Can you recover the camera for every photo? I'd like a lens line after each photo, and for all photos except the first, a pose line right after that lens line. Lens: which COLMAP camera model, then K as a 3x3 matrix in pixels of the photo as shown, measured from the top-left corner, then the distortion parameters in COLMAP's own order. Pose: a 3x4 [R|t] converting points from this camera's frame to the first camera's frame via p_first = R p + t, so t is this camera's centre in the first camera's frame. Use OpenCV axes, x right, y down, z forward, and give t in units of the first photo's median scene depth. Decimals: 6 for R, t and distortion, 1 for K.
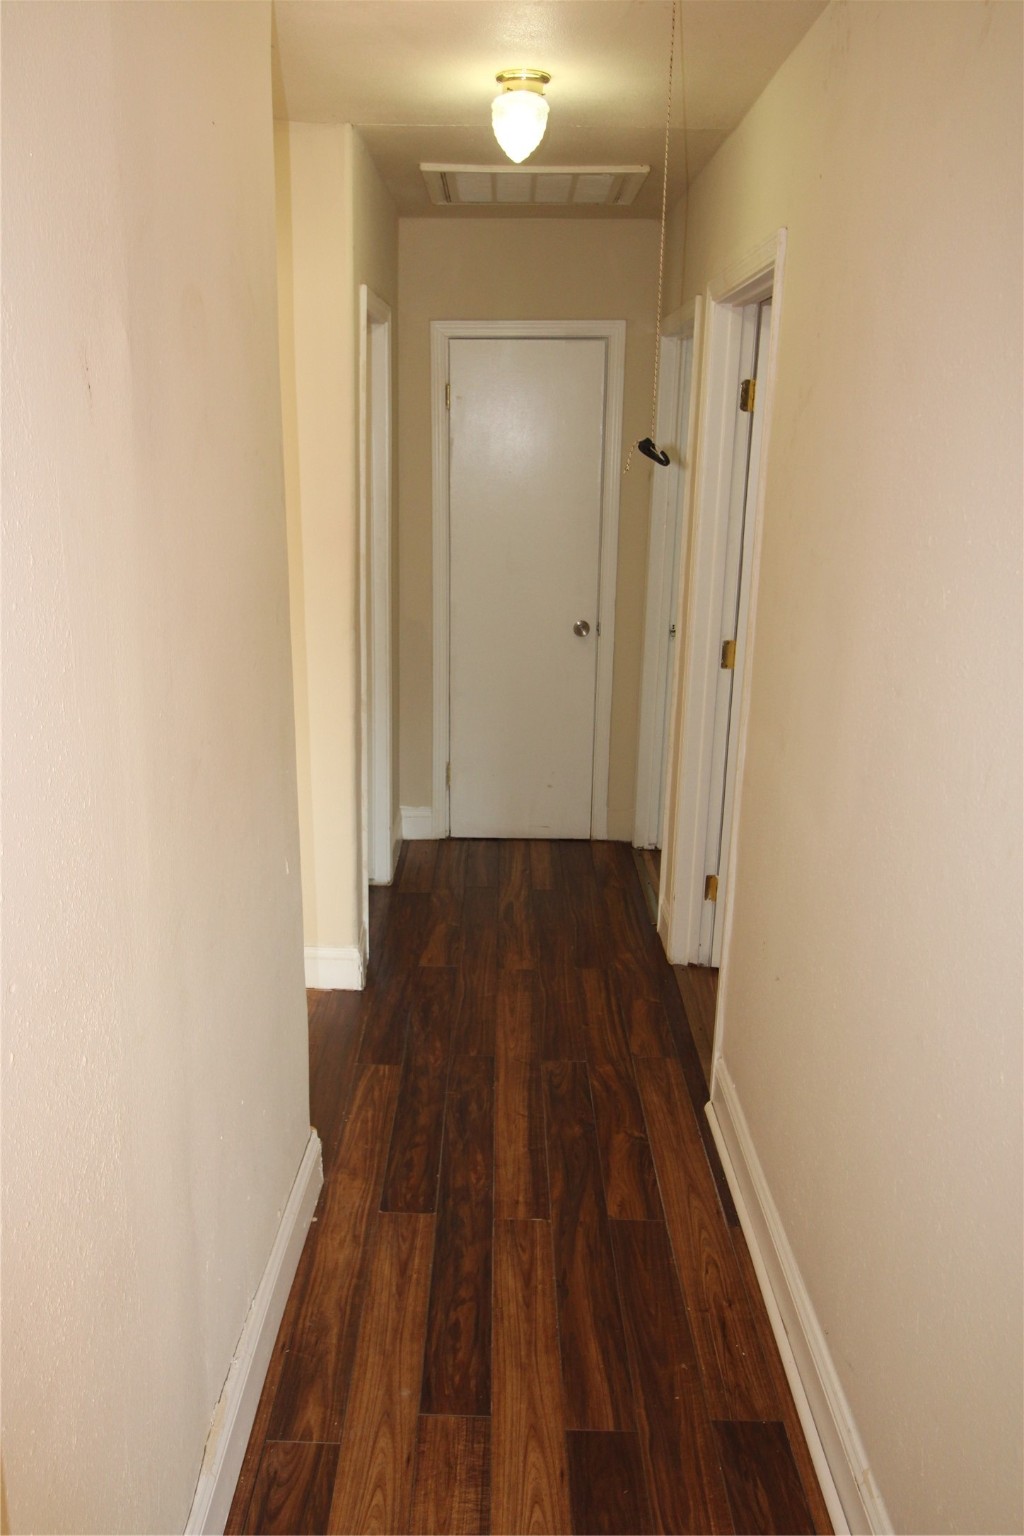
lens RADIAL K [[1189.9, 0, 484.5], [0, 1189.9, 764.1], [0, 0, 1]] dist [0.006554, 0.000507]
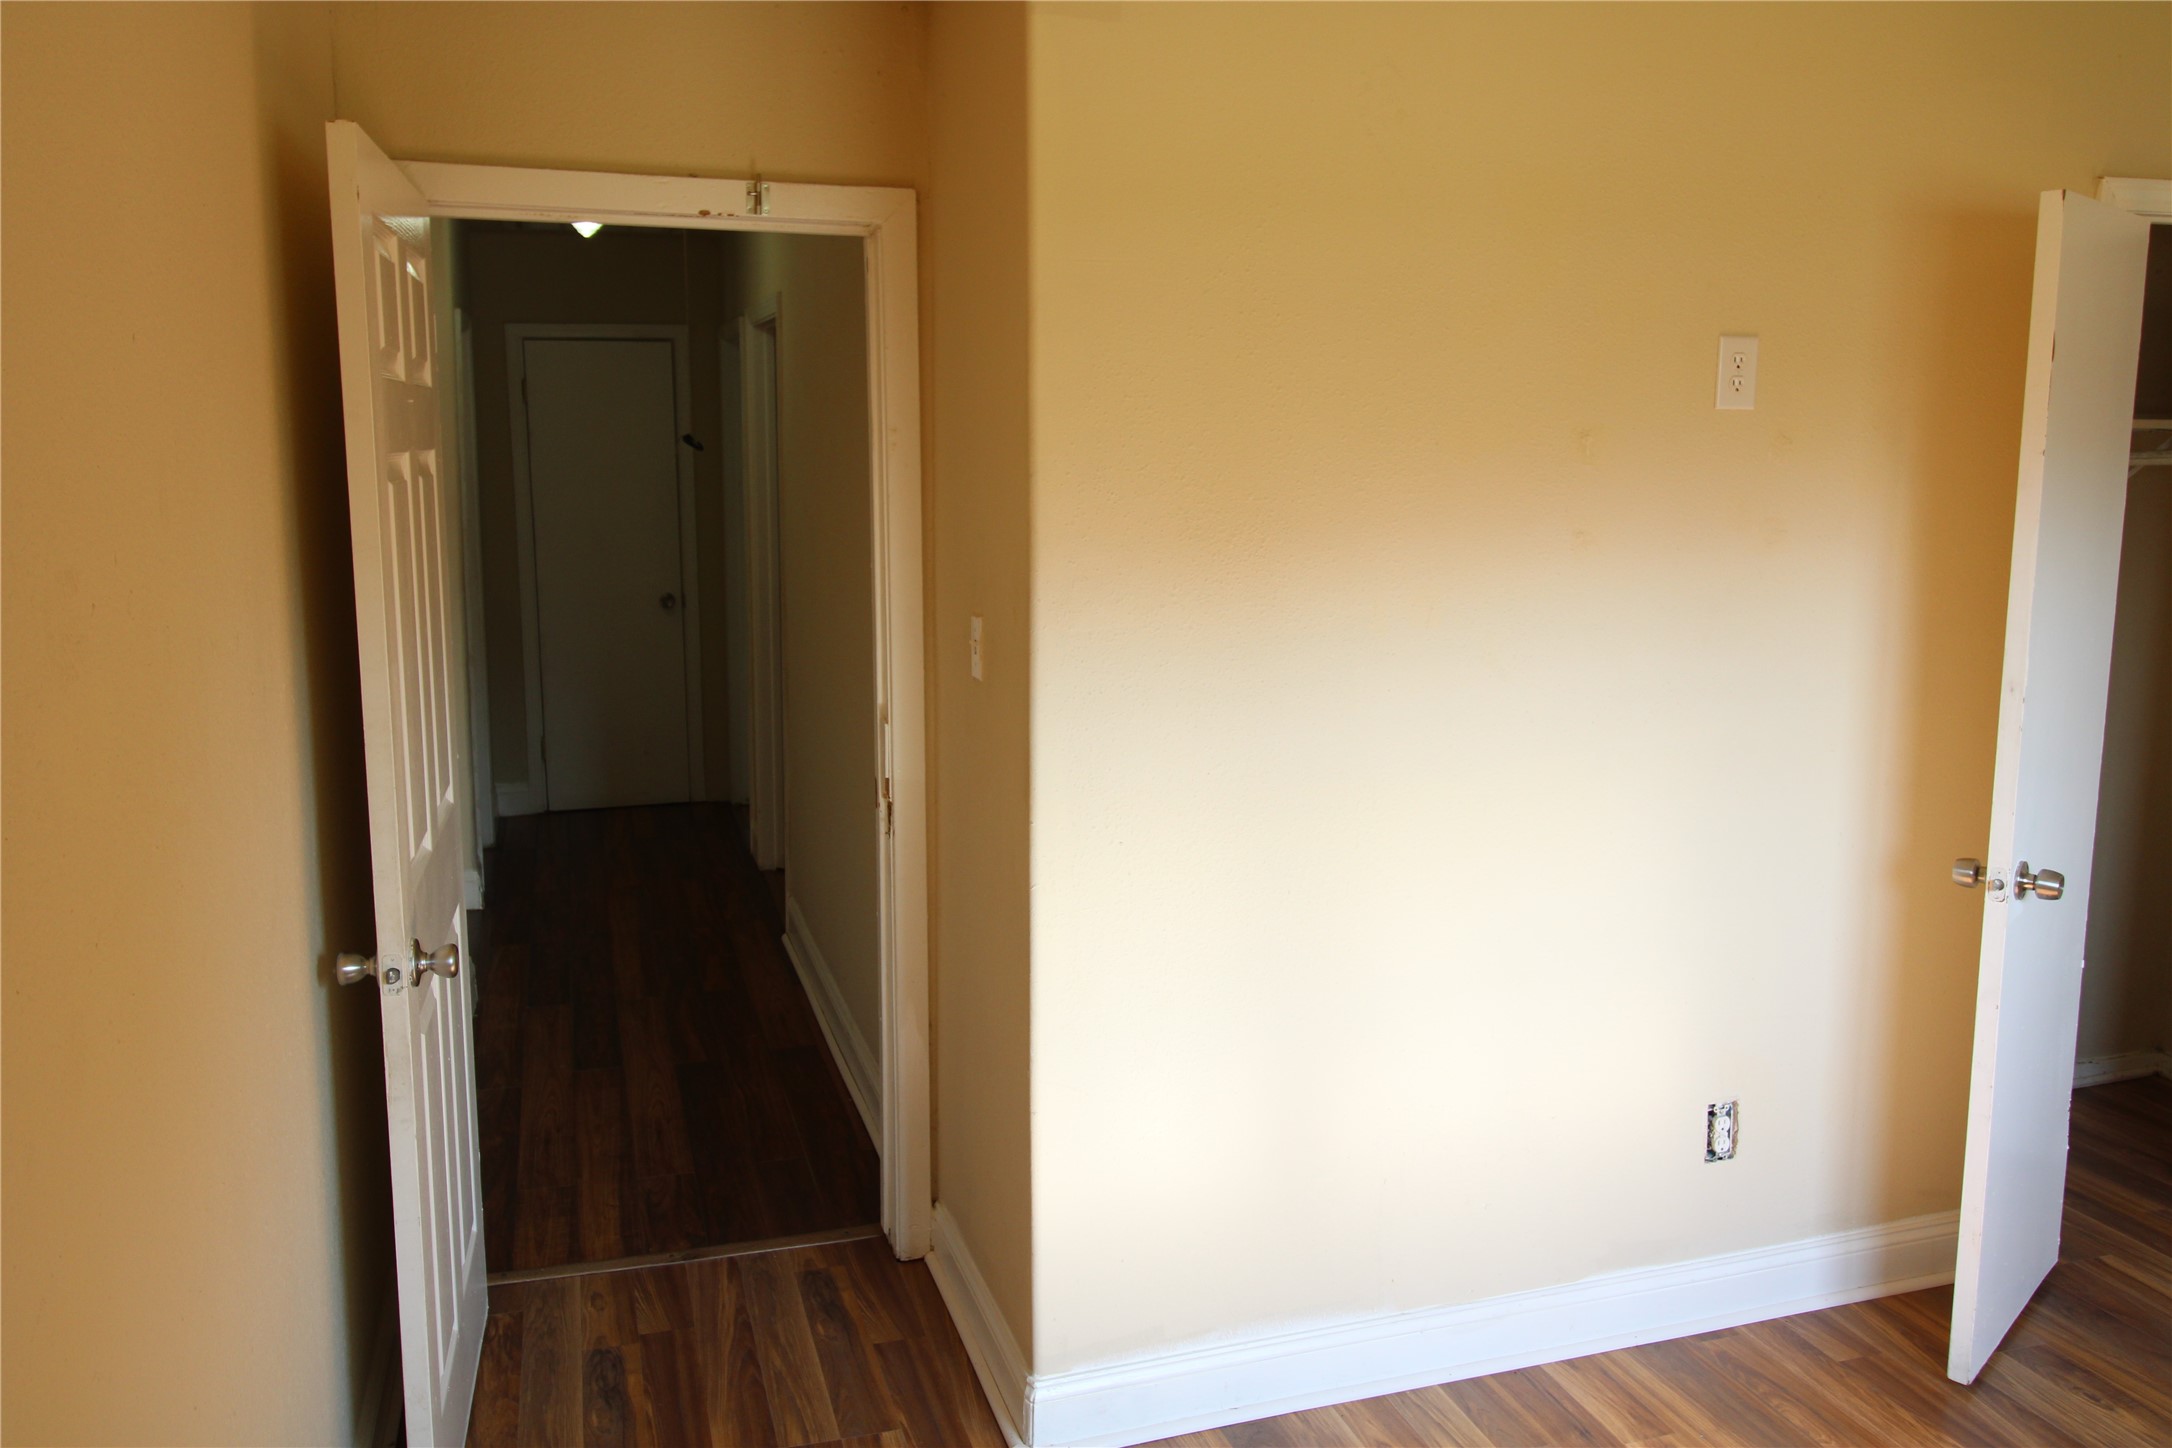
lens RADIAL K [[1682.5, 0, 1090.1], [0, 1682.5, 685.4], [0, 0, 1]] dist [0.006554, 0.000507]
pose [[0.950150, -0.056735, 0.306589, -0.027499], [0.089273, 0.991641, -0.093159, 0.146027], [-0.298741, 0.115885, 0.947272, -0.576480]]
